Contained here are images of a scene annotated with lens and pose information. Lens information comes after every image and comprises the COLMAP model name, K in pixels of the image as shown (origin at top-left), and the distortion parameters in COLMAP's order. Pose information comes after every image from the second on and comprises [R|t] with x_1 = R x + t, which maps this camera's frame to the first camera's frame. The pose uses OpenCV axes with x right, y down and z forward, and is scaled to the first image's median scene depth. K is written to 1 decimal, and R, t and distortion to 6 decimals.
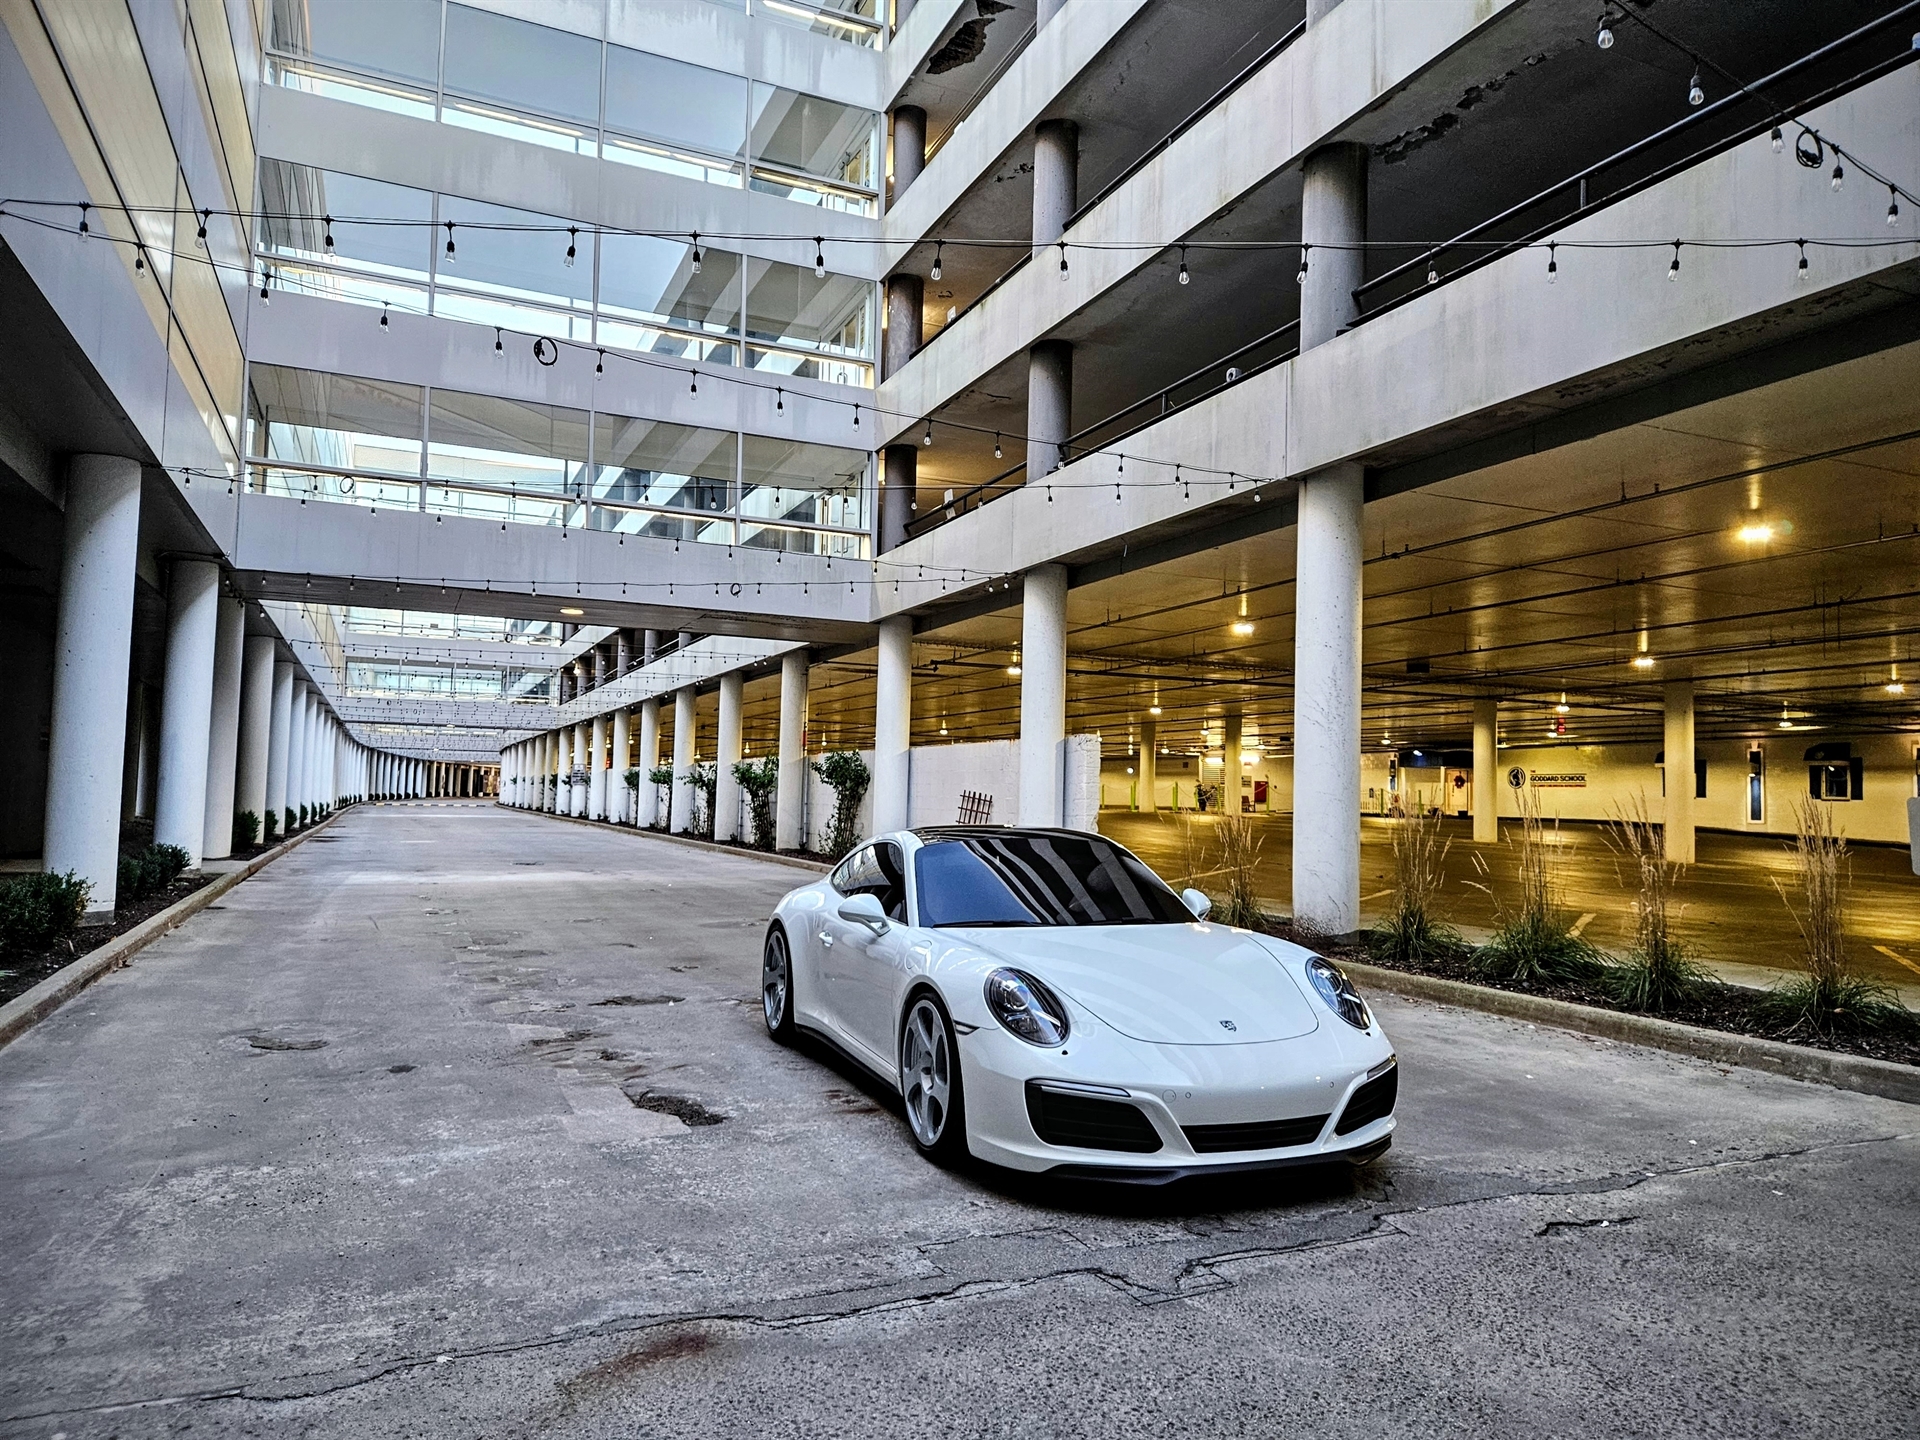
lens RADIAL K [[1286.4, 0, 960.0], [0, 1286.4, 720.0], [0, 0, 1]] dist [0.073733, -0.070318]
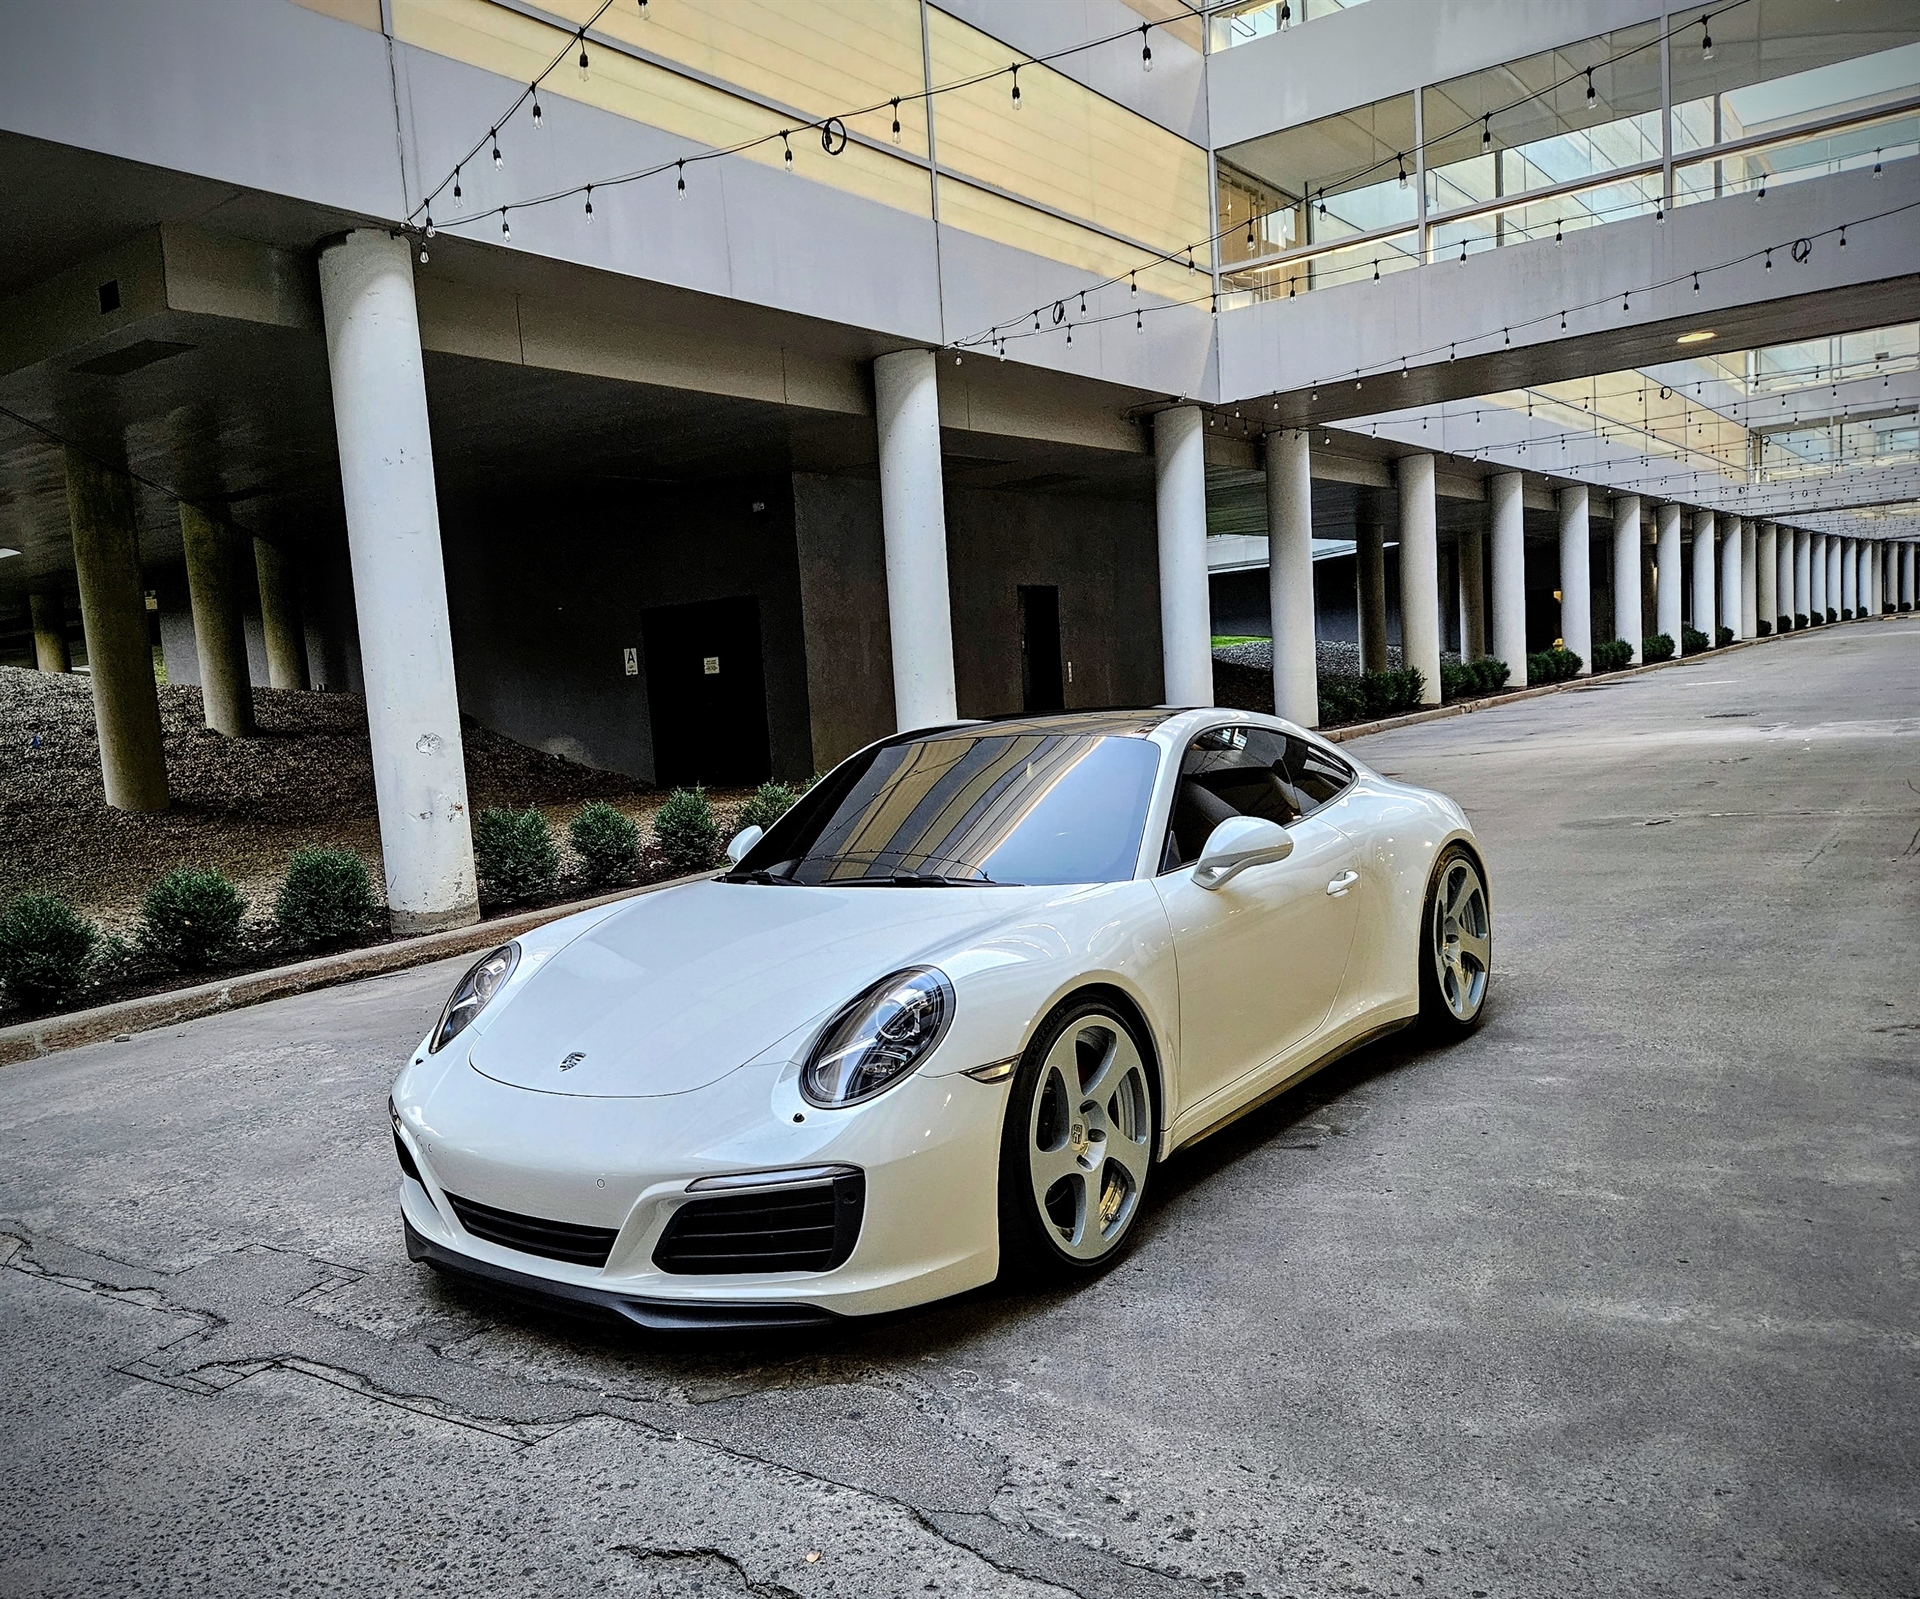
lens RADIAL K [[1537.0, 0, 734.5], [0, 1537.0, 854.9], [0, 0, 1]] dist [0.077067, -0.063170]
pose [[0.446896, 0.034515, -0.893920, 0.268467], [0.146336, 0.982975, 0.111111, 0.019055], [0.882536, -0.180468, 0.434237, 0.224071]]
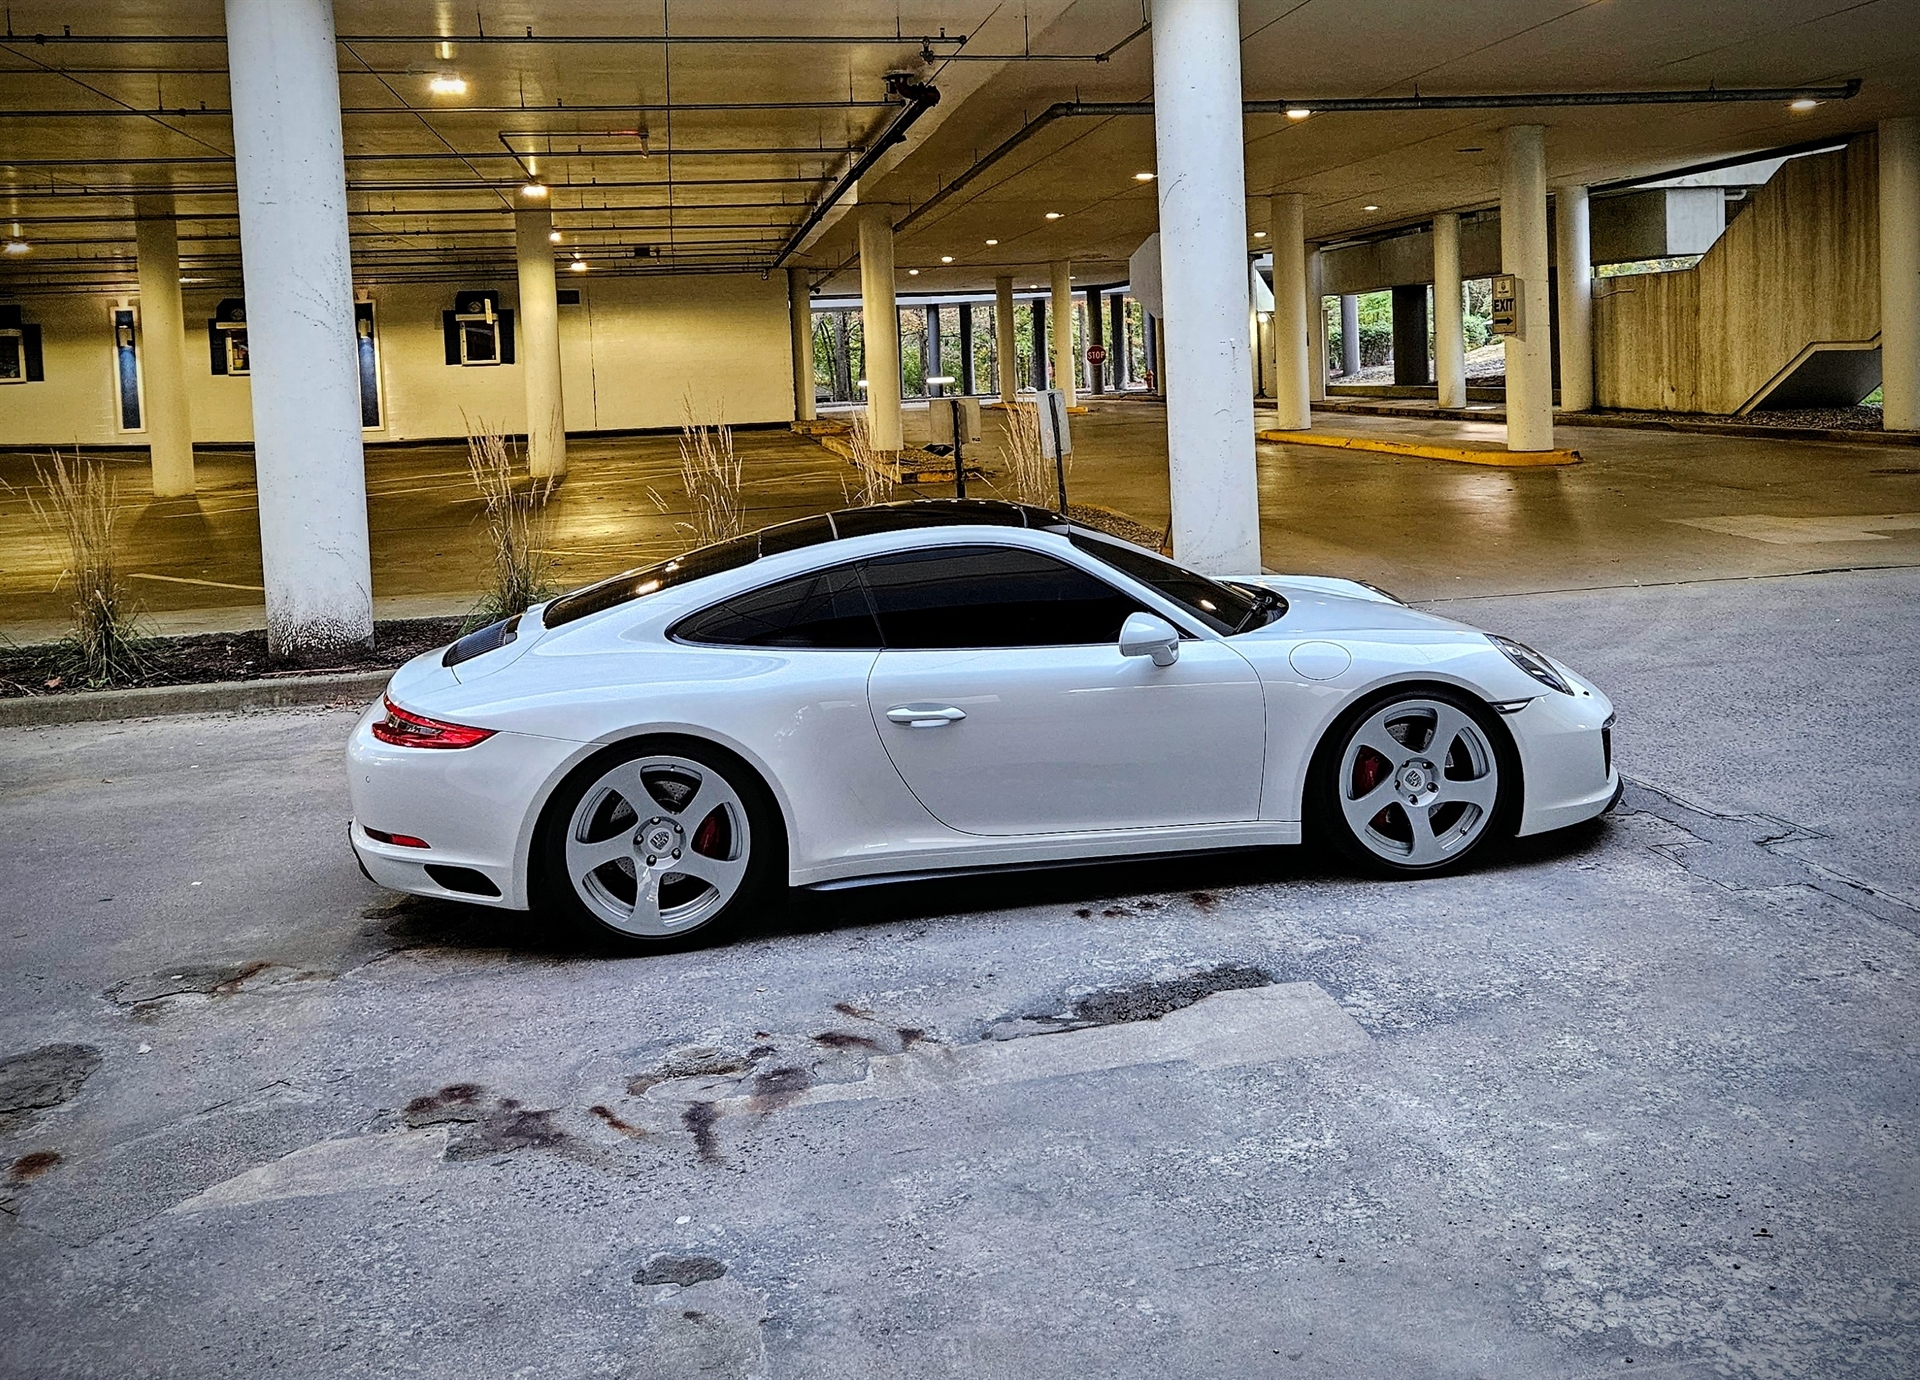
lens RADIAL K [[1761.1, 0, 1063.6], [0, 1761.1, 444.5], [0, 0, 1]] dist [0.086049, -0.090987]
pose [[0.196598, -0.082485, 0.977008, -0.374855], [-0.012763, 0.996155, 0.086670, -0.013971], [-0.980401, -0.029509, 0.194790, 0.319714]]
